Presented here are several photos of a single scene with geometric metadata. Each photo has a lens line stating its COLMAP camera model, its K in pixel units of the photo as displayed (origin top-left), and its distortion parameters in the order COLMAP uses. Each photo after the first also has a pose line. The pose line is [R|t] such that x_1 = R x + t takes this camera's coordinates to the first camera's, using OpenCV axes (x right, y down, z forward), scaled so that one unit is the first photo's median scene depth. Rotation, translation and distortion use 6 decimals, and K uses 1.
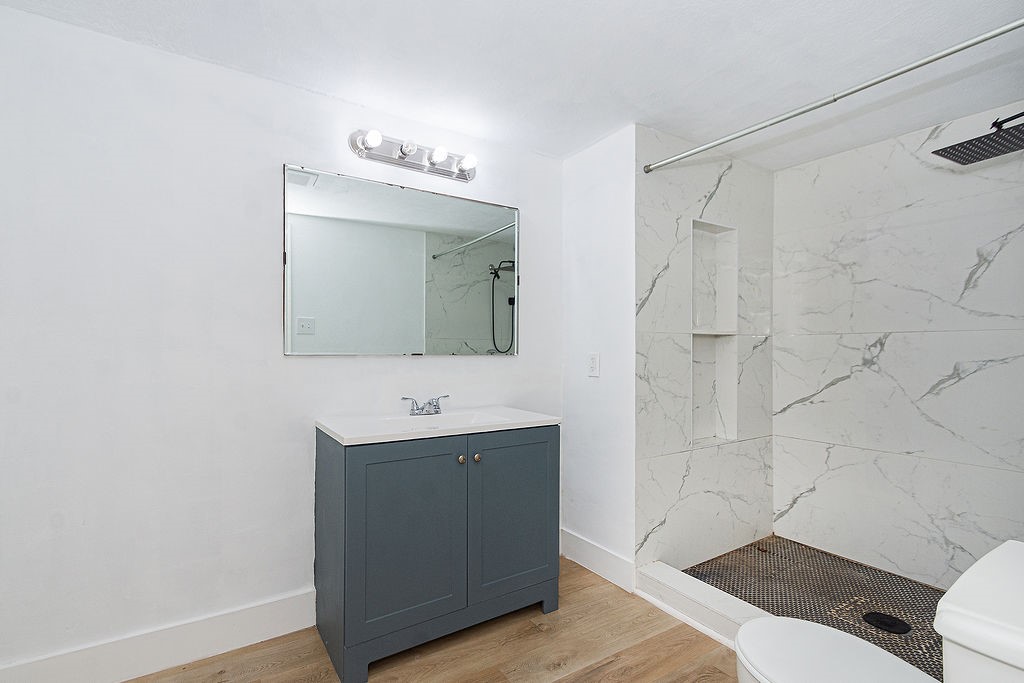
lens RADIAL K [[466.8, 0, 487.1], [0, 466.8, 346.4], [0, 0, 1]] dist [0.007267, -0.003676]
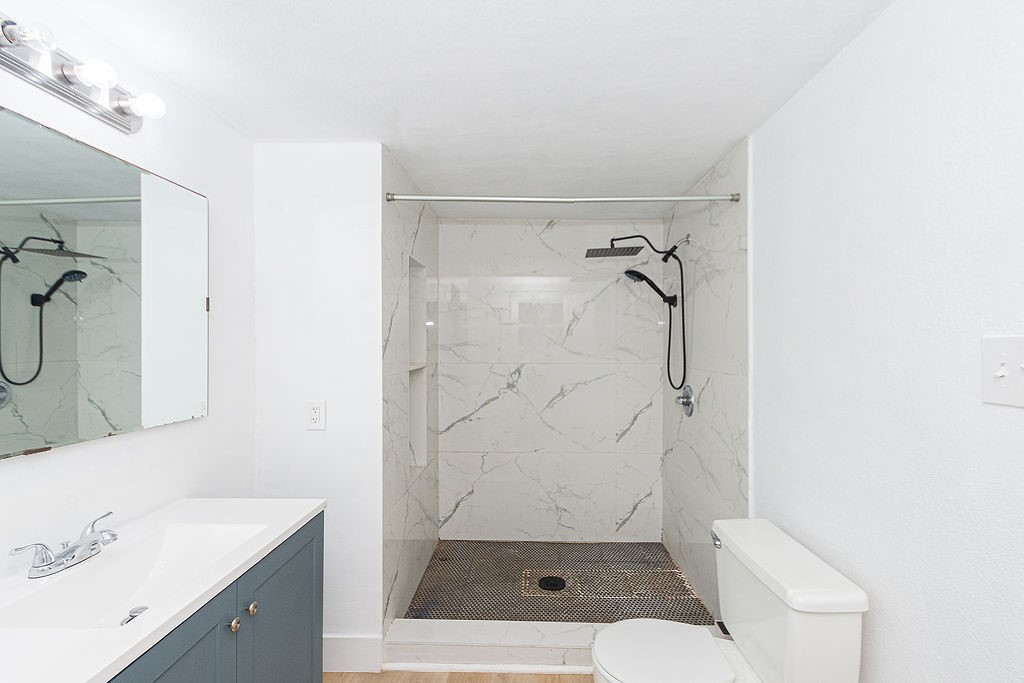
lens RADIAL K [[466.8, 0, 512.7], [0, 466.8, 344.1], [0, 0, 1]] dist [0.007267, -0.003676]
pose [[0.549327, -0.008879, 0.835560, -0.272788], [0.002775, 0.999957, 0.008801, -0.094657], [-0.835603, -0.002516, 0.549328, 0.283919]]
